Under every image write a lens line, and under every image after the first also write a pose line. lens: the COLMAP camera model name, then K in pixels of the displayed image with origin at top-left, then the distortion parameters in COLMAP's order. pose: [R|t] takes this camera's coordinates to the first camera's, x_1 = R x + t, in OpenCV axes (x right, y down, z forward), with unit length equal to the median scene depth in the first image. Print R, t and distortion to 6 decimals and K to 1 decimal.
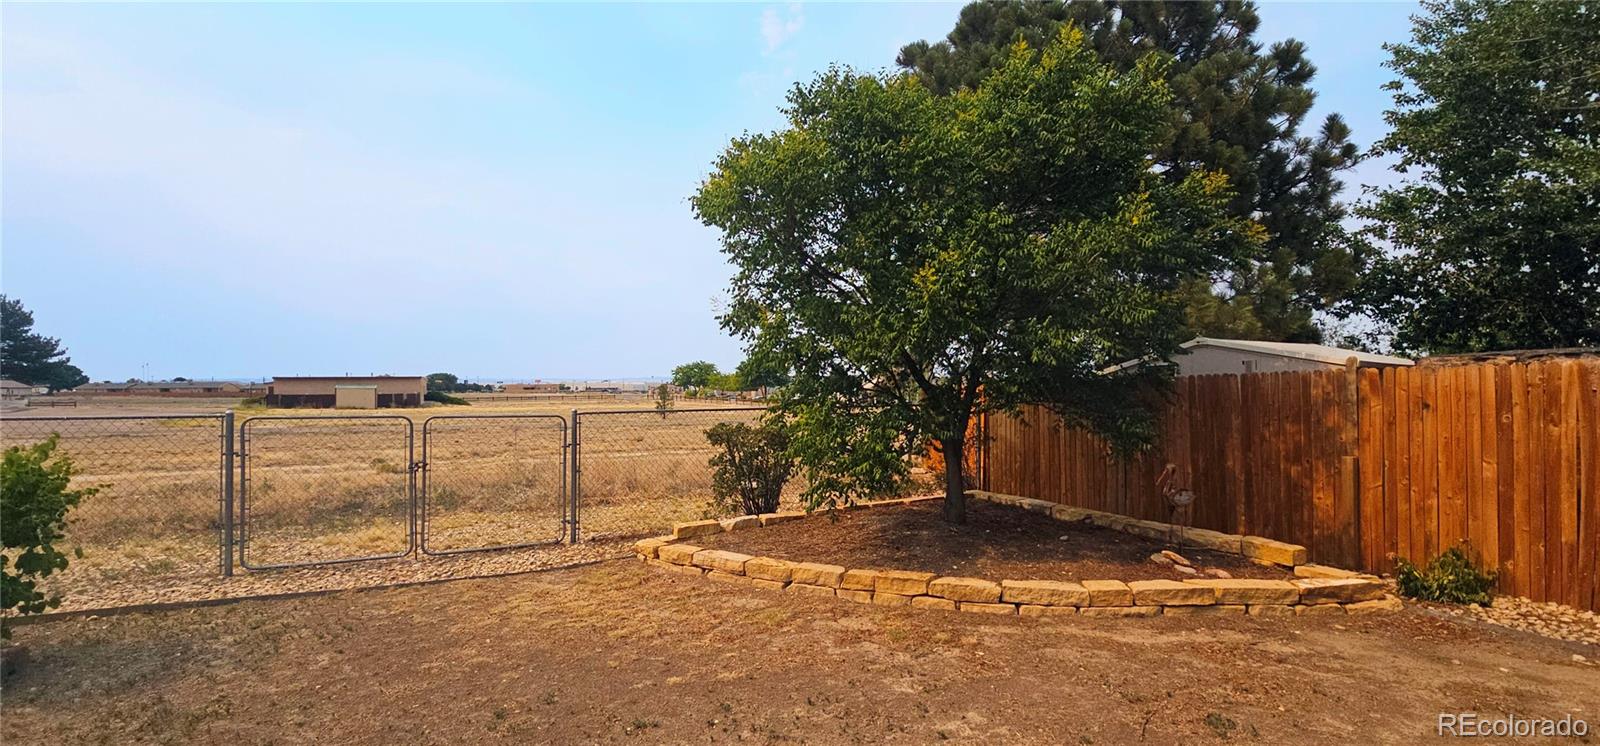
lens RADIAL K [[646.7, 0, 800.0], [0, 646.7, 373.0], [0, 0, 1]] dist [-0.009220, -0.000252]
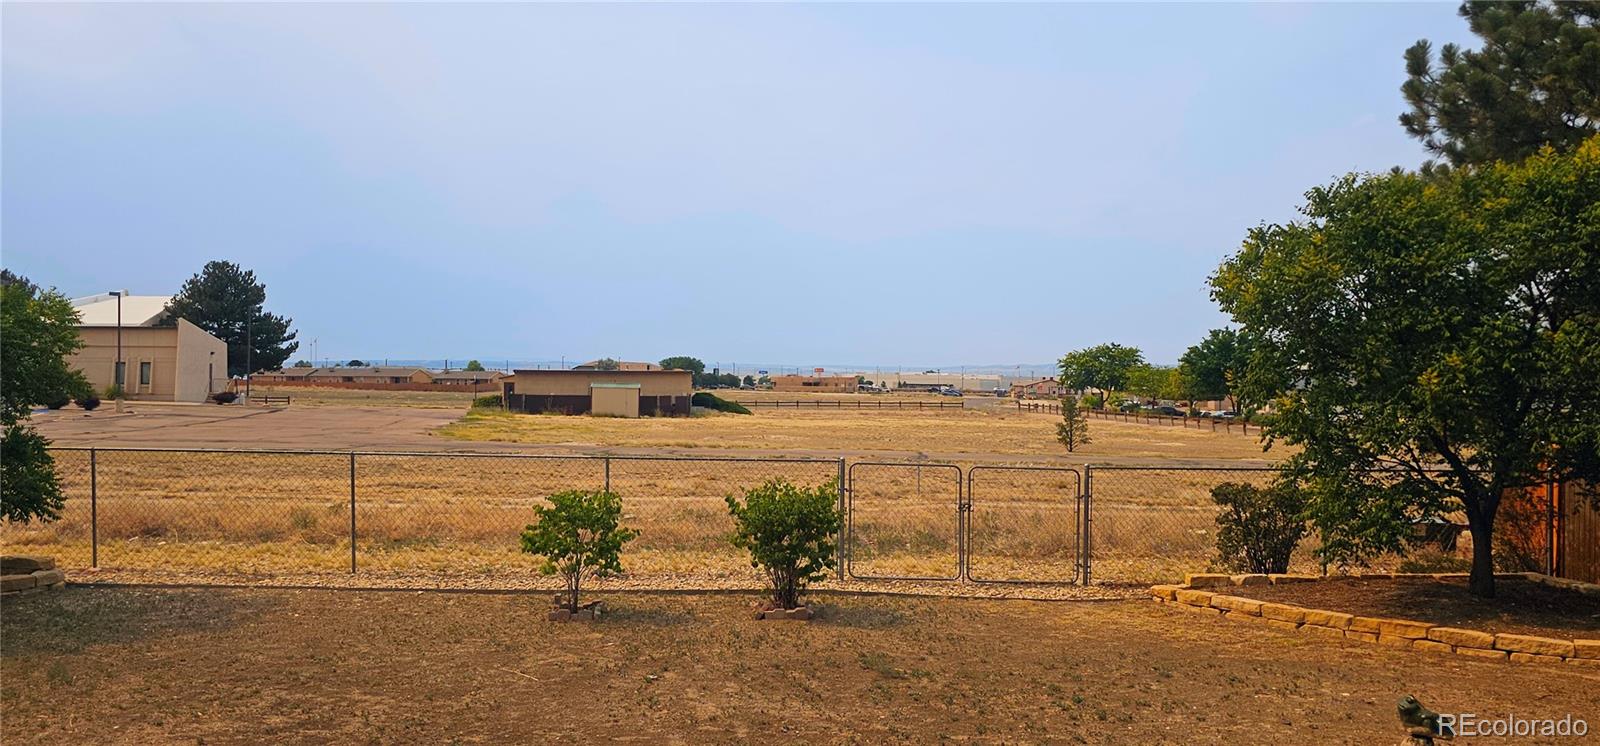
lens RADIAL K [[1165.0, 0, 800.0], [0, 1165.0, 373.0], [0, 0, 1]] dist [0.043059, -0.037668]
pose [[0.917278, 0.013307, -0.398025, -0.008756], [-0.009223, 0.999883, 0.012172, -0.132713], [0.398141, -0.007494, 0.917294, -1.142069]]
